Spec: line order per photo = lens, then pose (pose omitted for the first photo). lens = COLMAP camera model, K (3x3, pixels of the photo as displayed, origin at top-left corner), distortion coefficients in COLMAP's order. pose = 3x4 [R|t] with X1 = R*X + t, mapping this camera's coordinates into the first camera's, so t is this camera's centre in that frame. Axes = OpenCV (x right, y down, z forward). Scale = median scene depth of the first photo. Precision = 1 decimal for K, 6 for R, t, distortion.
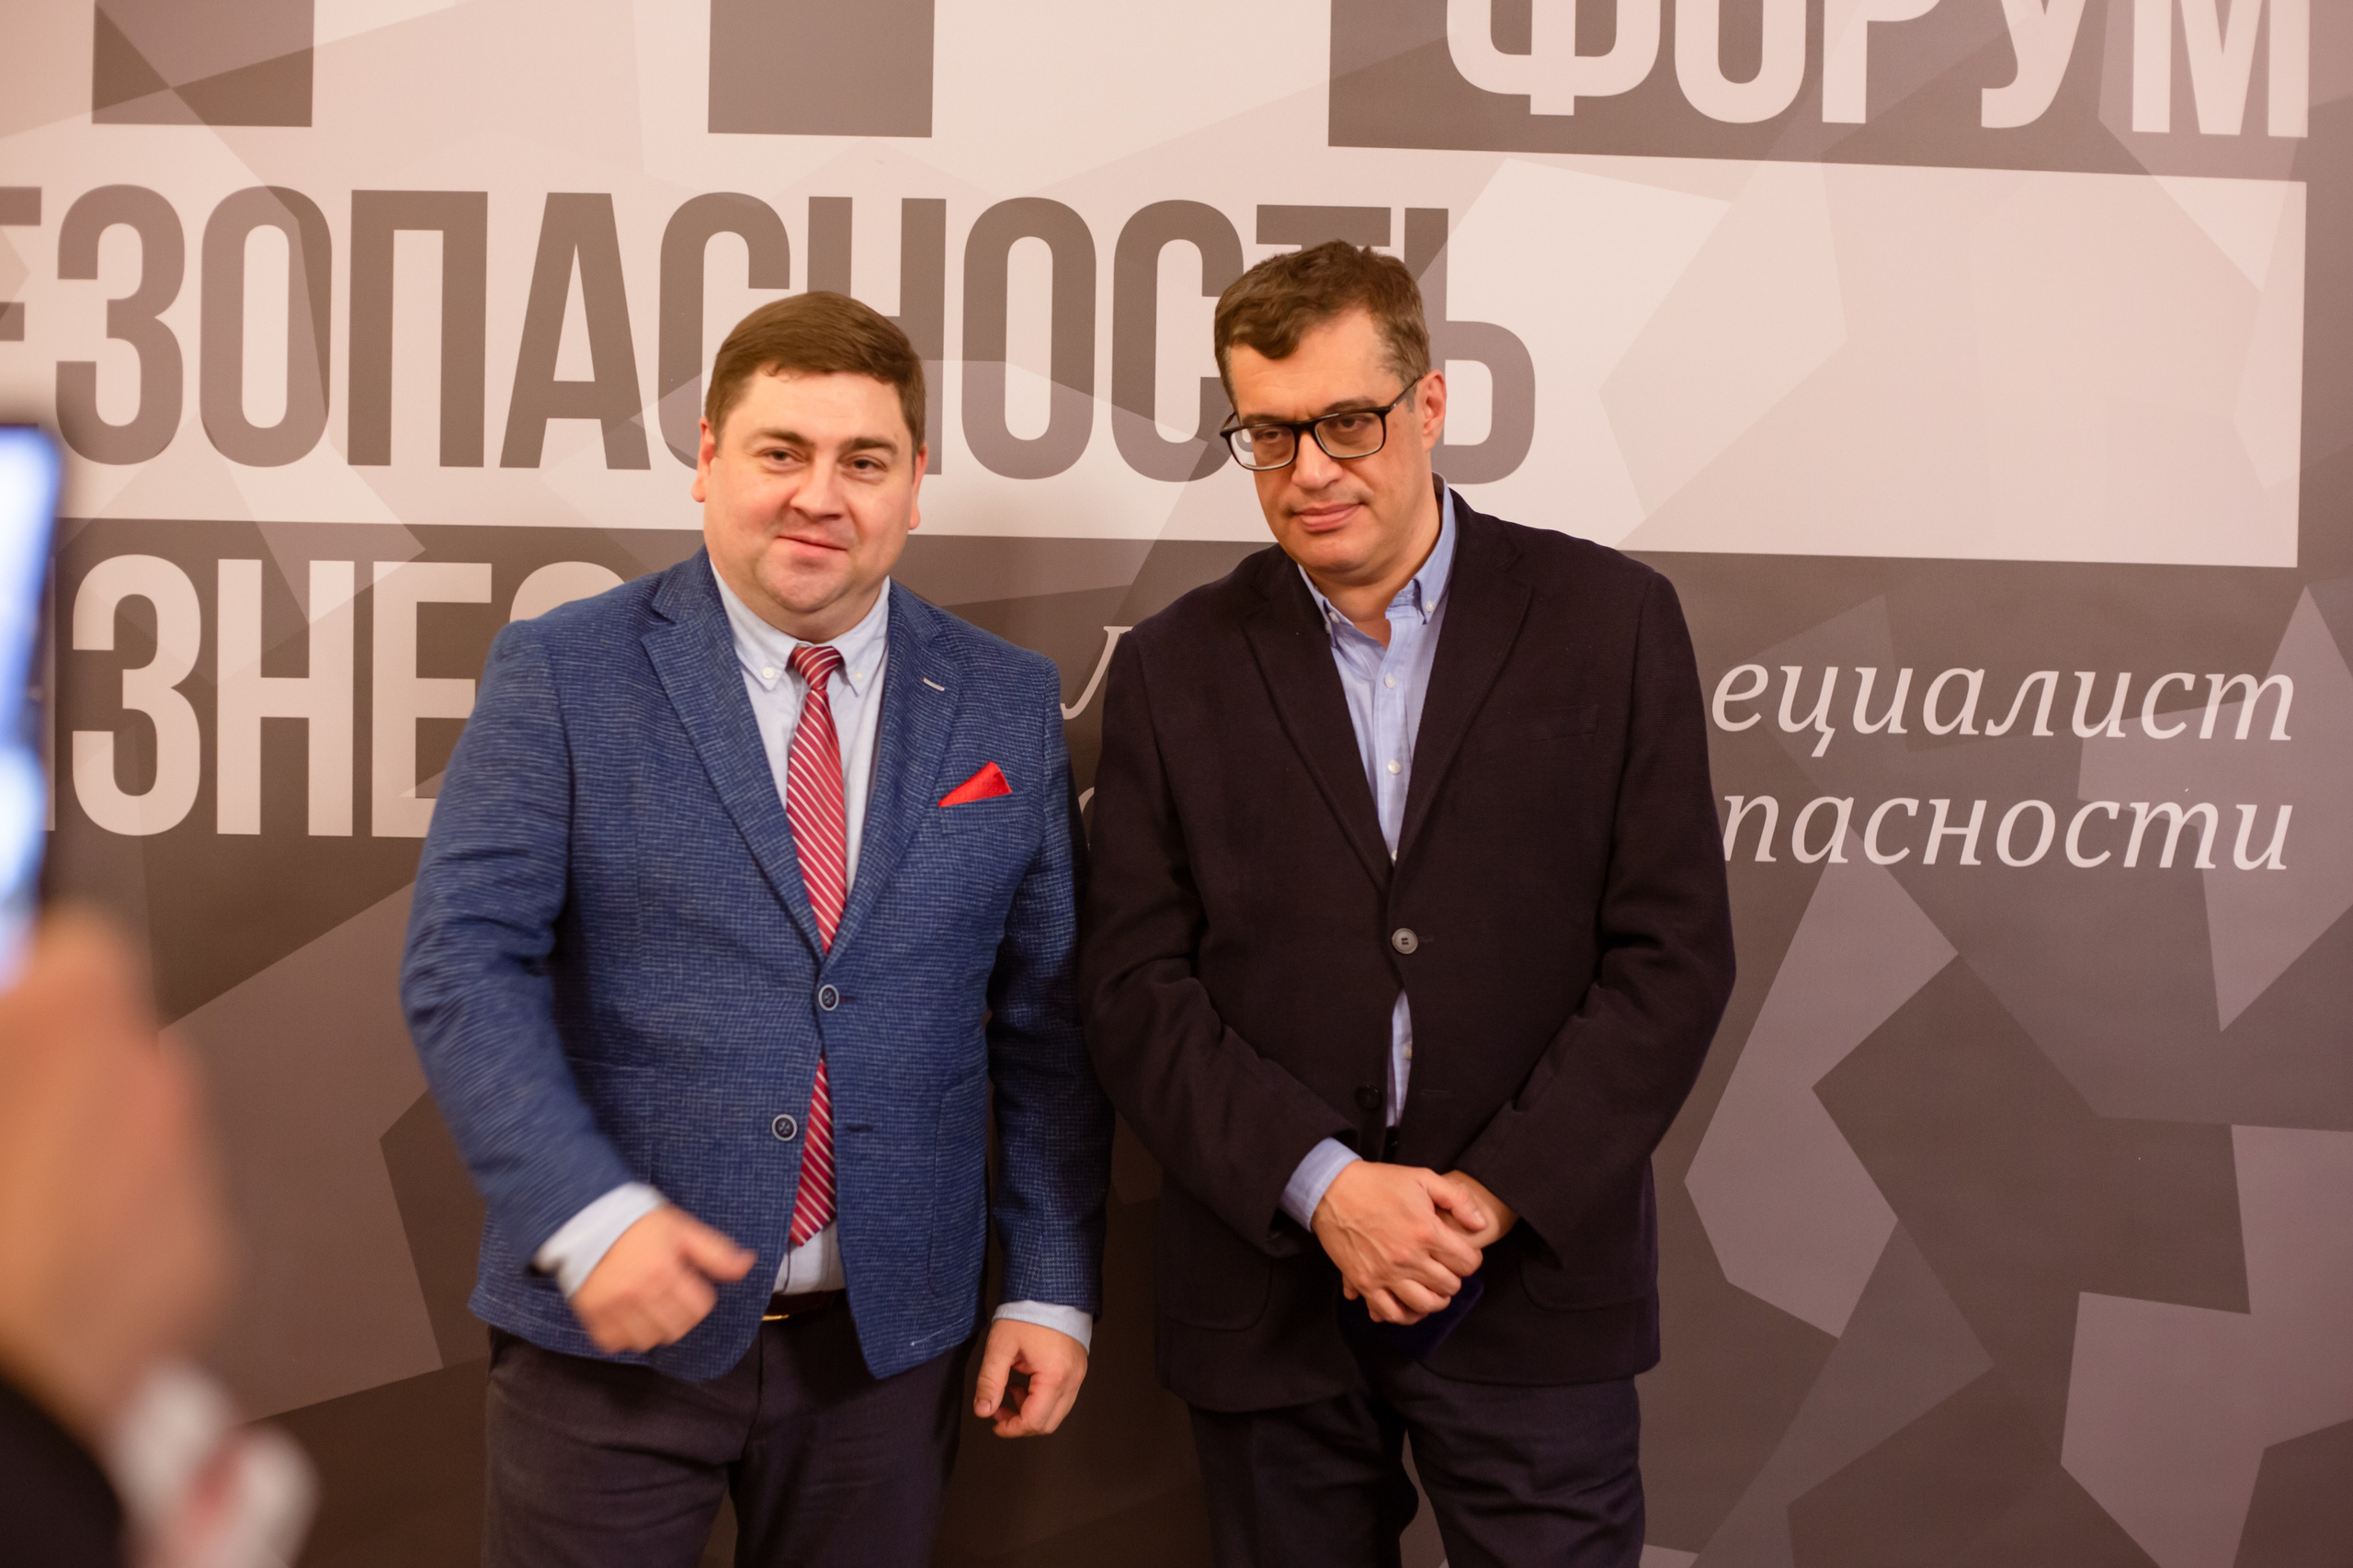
lens RADIAL K [[3197.3, 0, 1155.0], [0, 3197.3, 742.7], [0, 0, 1]] dist [-0.110681, 0.000000]
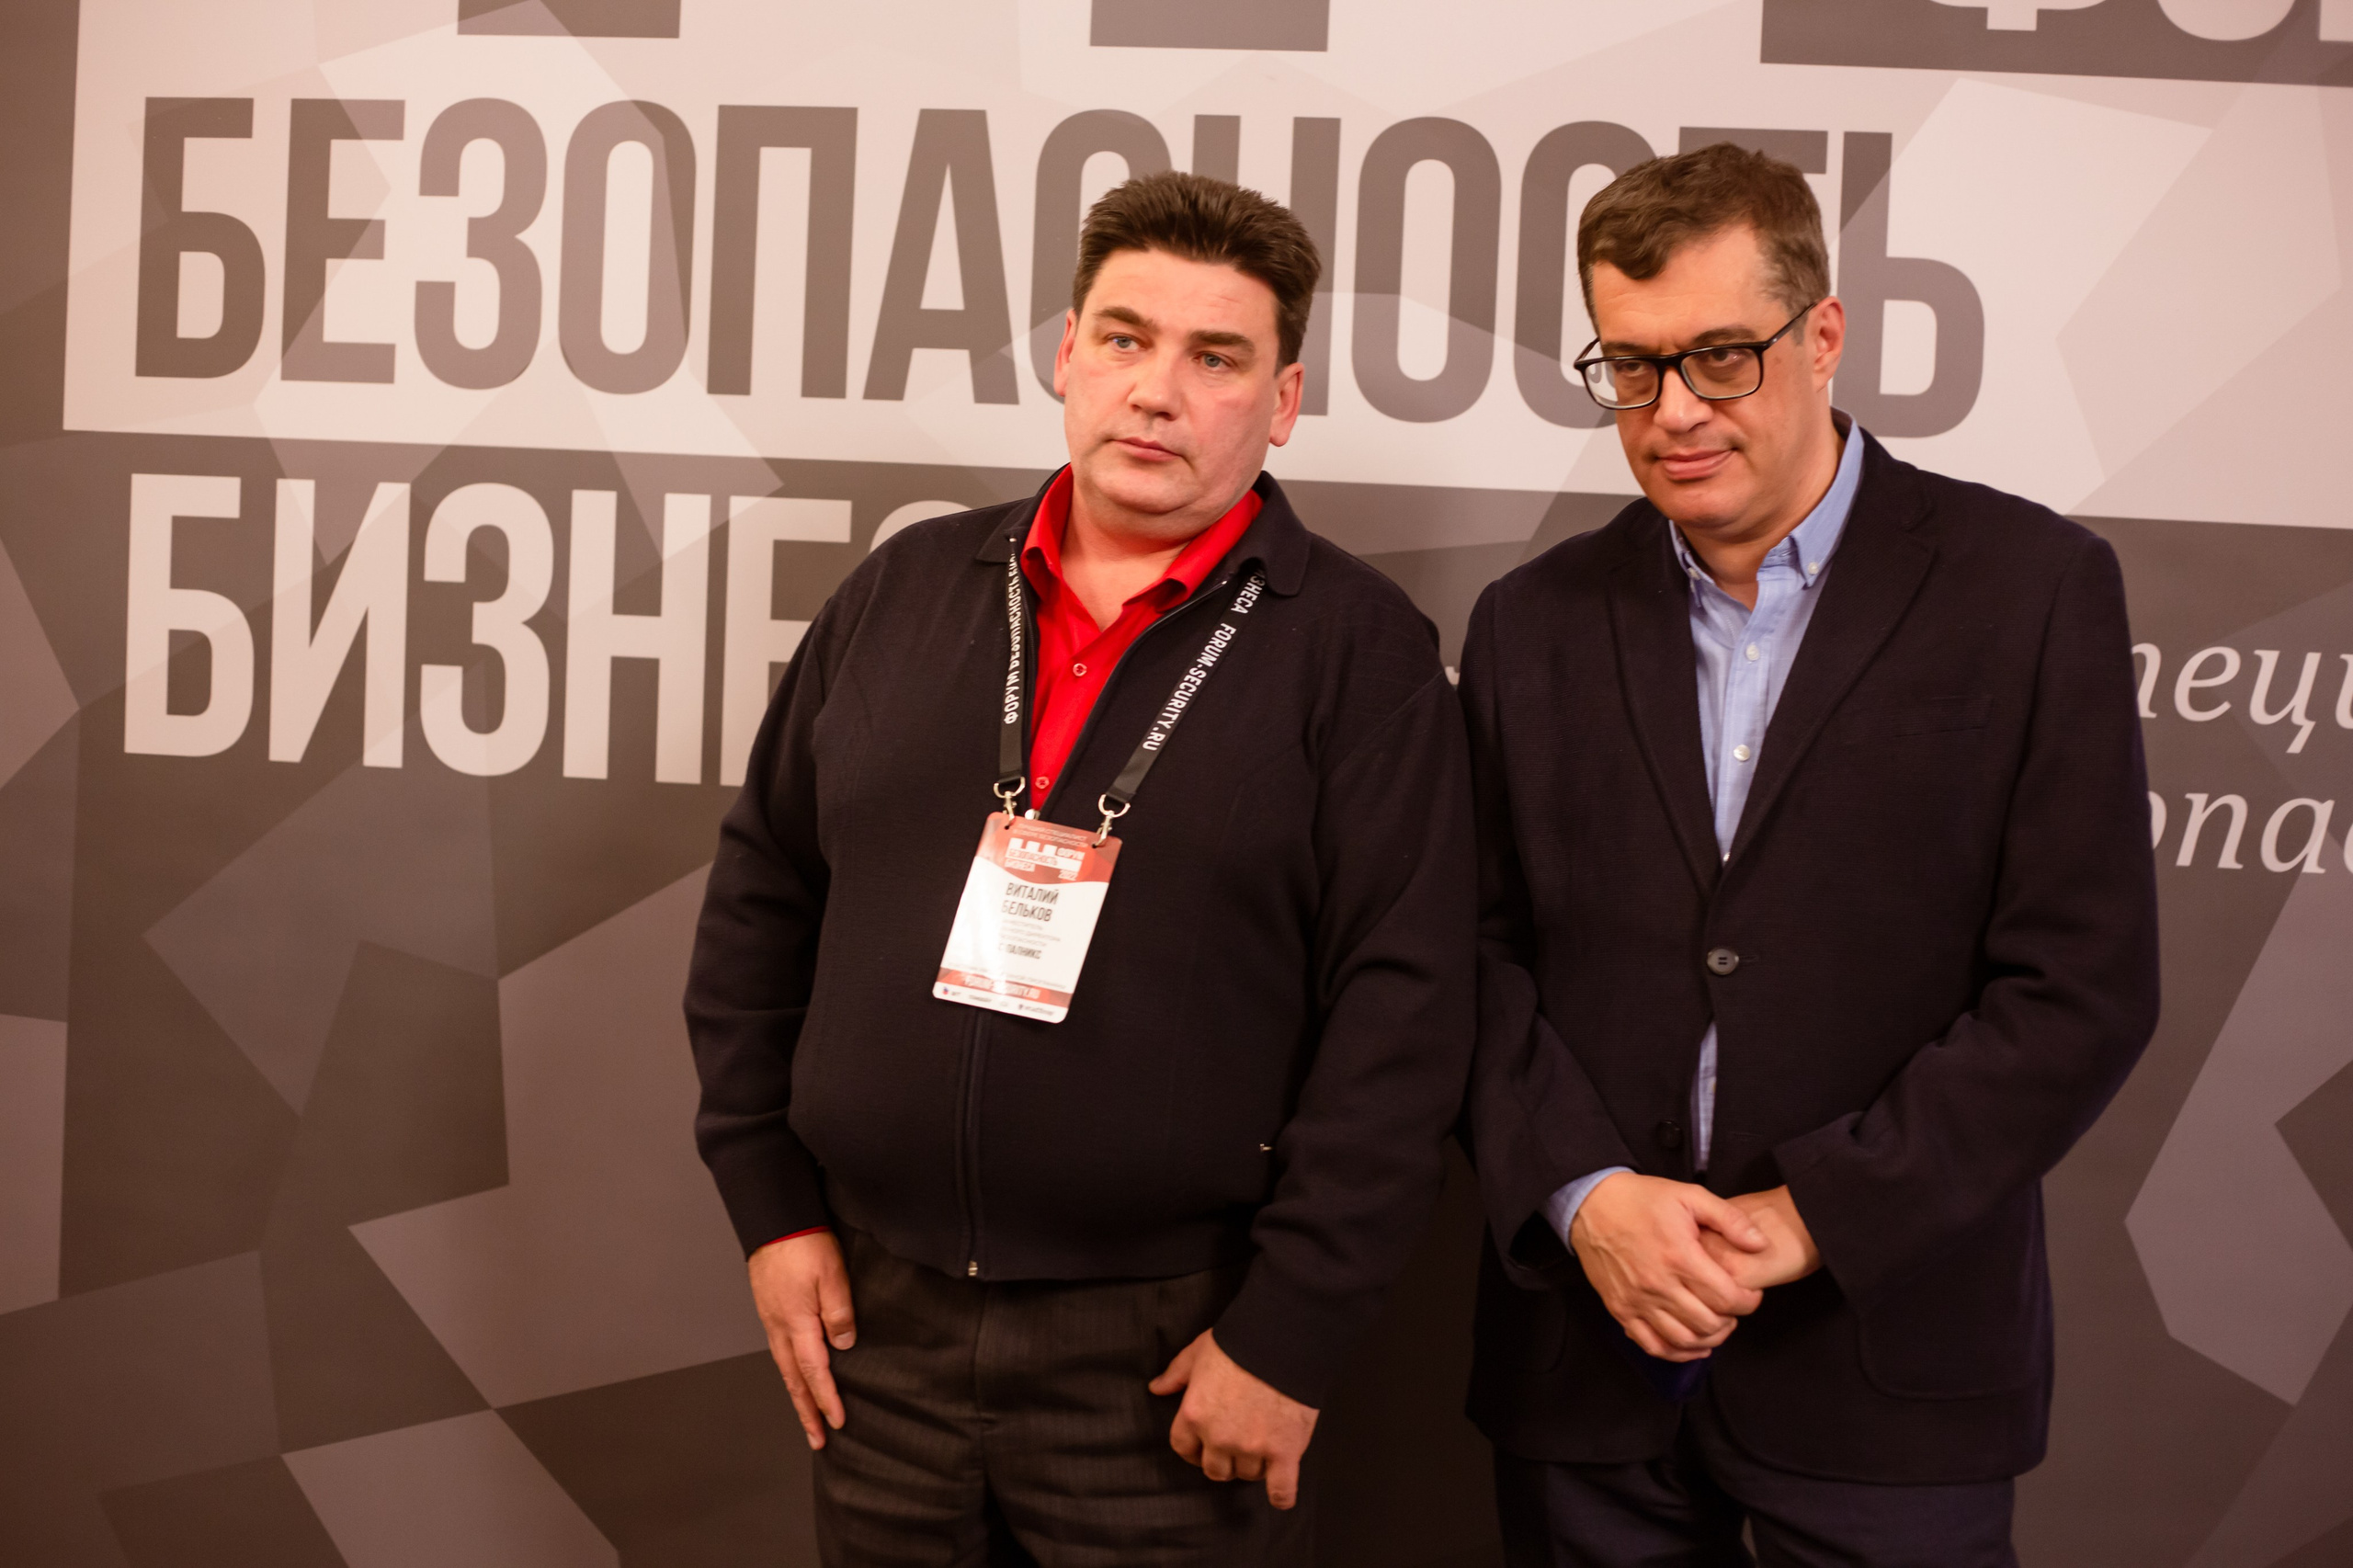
lens RADIAL K [[3197.3, 0, 1246.4], [0, 3197.3, 701.5], [0, 0, 1]] dist [-0.110681, 0.000000]
pose [[0.986886, 0.032001, -0.158215, 0.059157], [-0.031357, 0.999487, 0.006568, -0.006694], [0.158344, -0.001521, 0.987383, 0.082622]]
